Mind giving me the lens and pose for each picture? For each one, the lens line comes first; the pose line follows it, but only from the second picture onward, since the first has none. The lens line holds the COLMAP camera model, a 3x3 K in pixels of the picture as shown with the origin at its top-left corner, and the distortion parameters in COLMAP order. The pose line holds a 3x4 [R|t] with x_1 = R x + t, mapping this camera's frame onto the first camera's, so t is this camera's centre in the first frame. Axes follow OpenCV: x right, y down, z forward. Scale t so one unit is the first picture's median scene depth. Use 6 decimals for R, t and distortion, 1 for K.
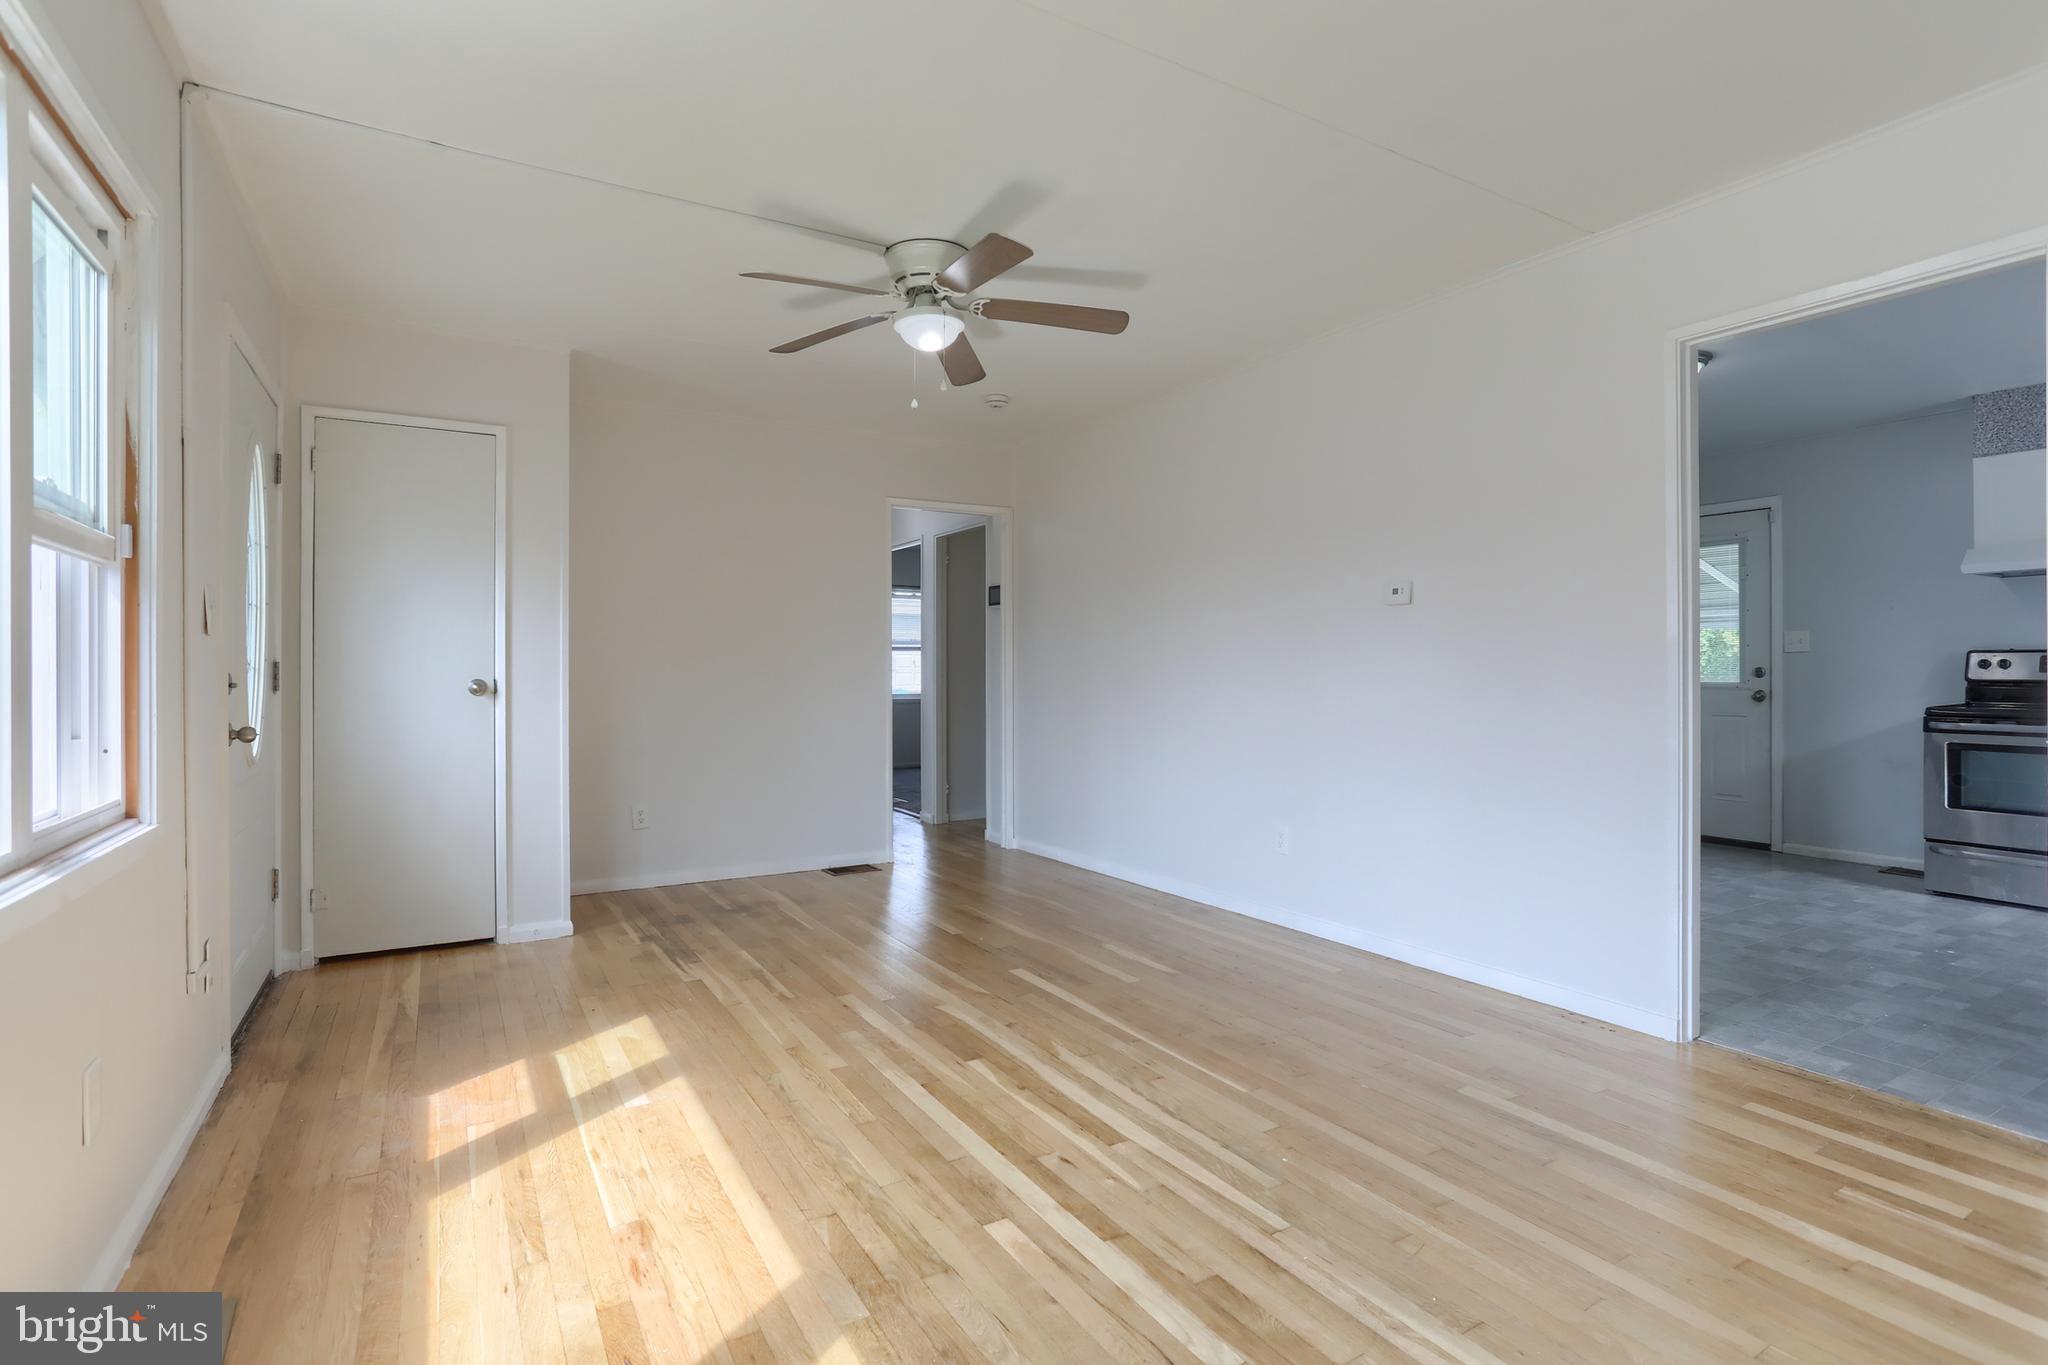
lens RADIAL K [[1026.7, 0, 1009.6], [0, 1026.7, 678.8], [0, 0, 1]] dist [-0.041332, 0.026946]
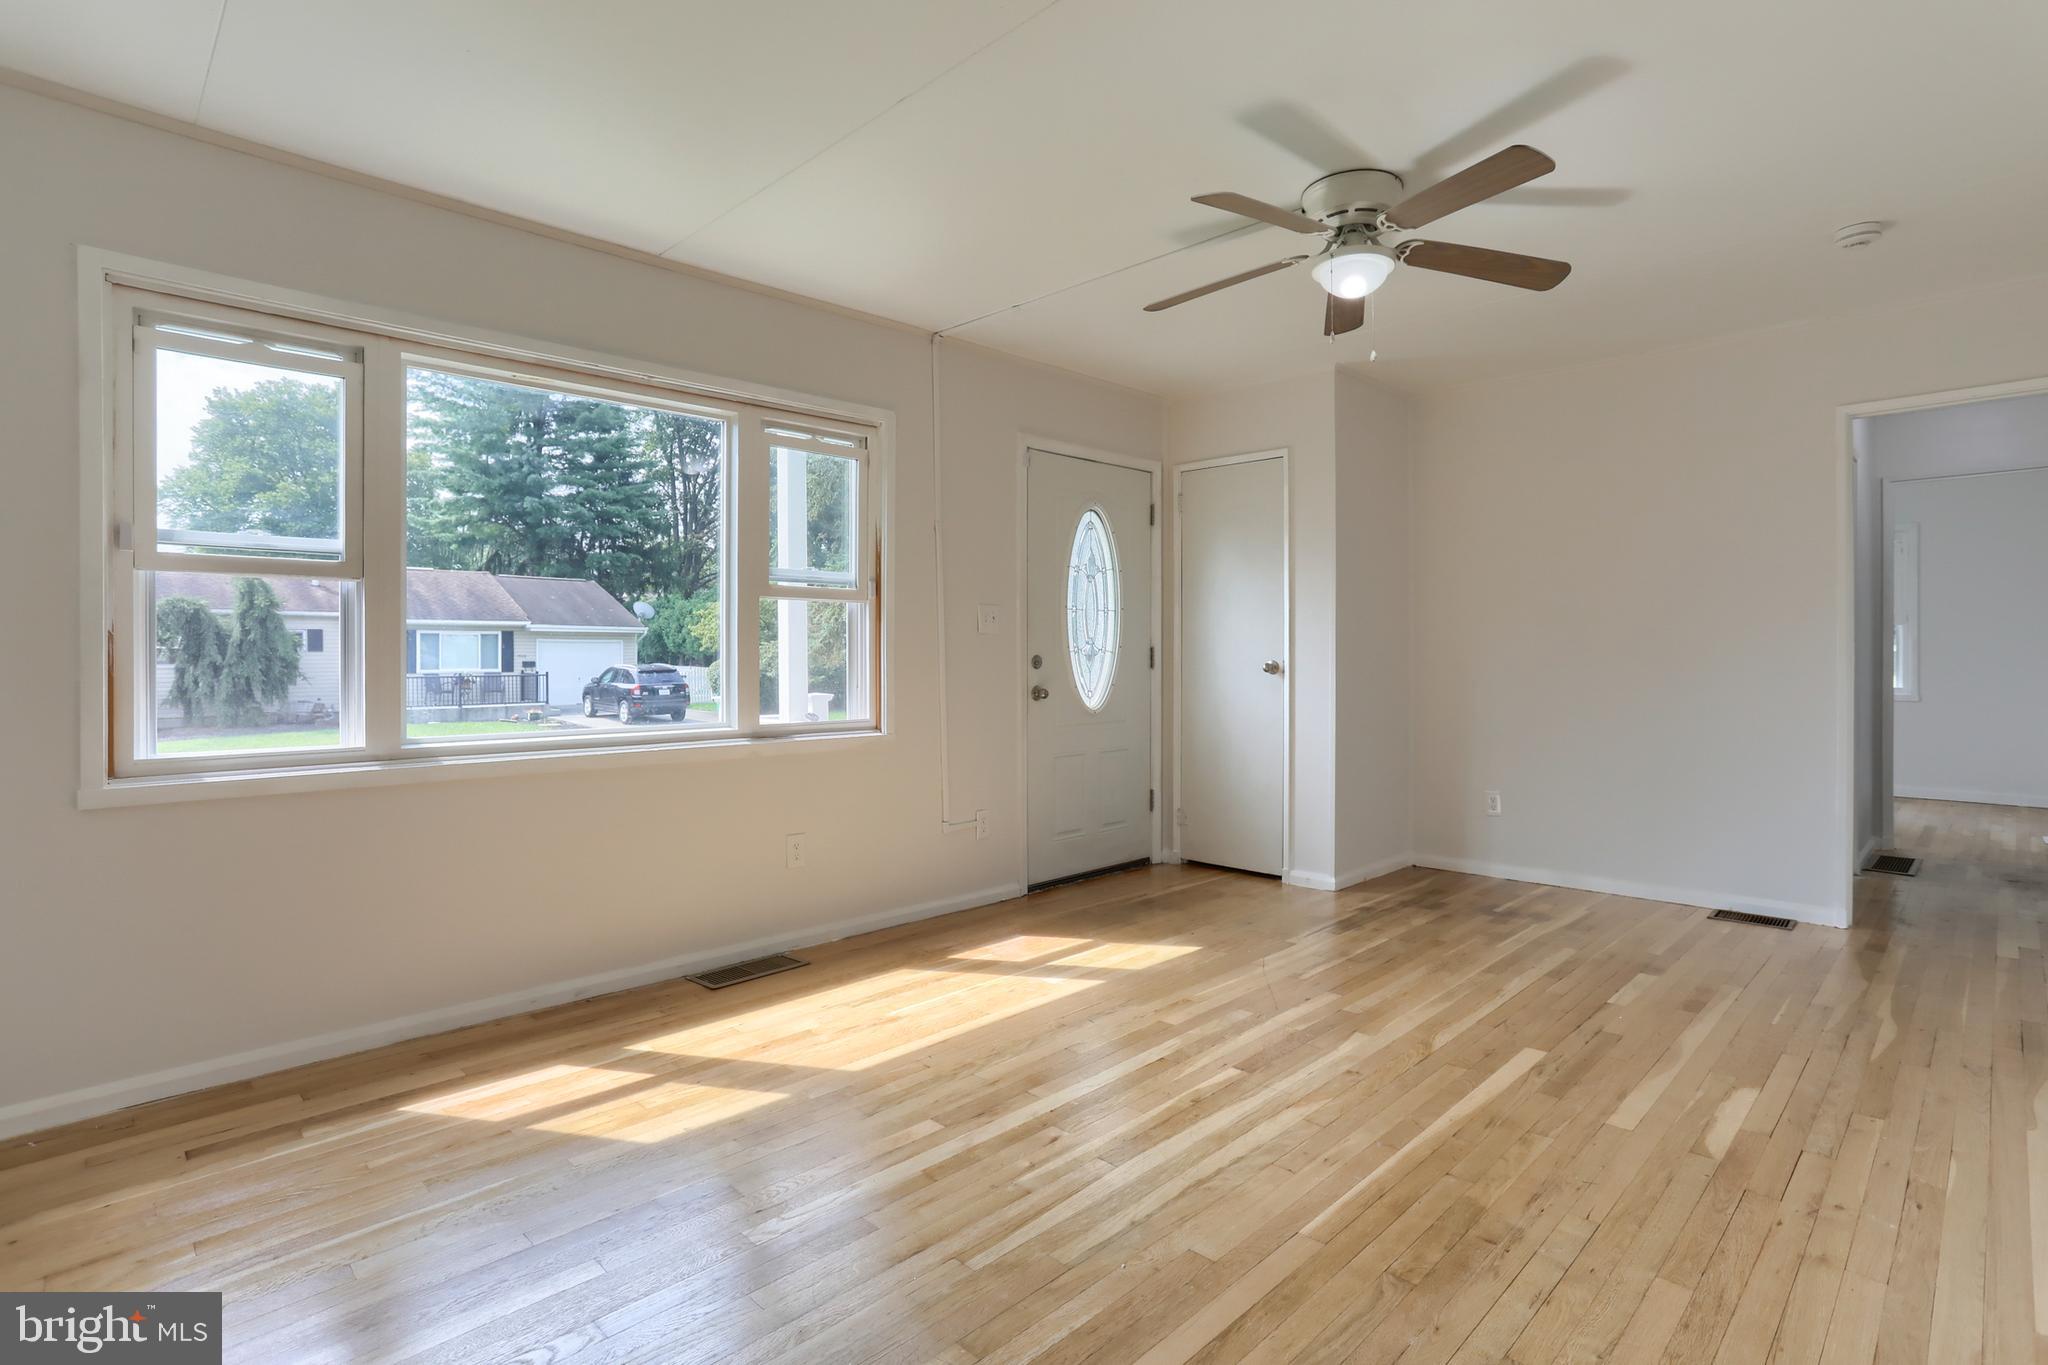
lens RADIAL K [[1026.7, 0, 1018.9], [0, 1026.7, 667.0], [0, 0, 1]] dist [-0.041332, 0.026946]
pose [[0.208940, 0.008165, -0.977894, 0.841546], [-0.001021, 0.999966, 0.008131, -0.002163], [0.977928, -0.000700, 0.208942, 0.616856]]
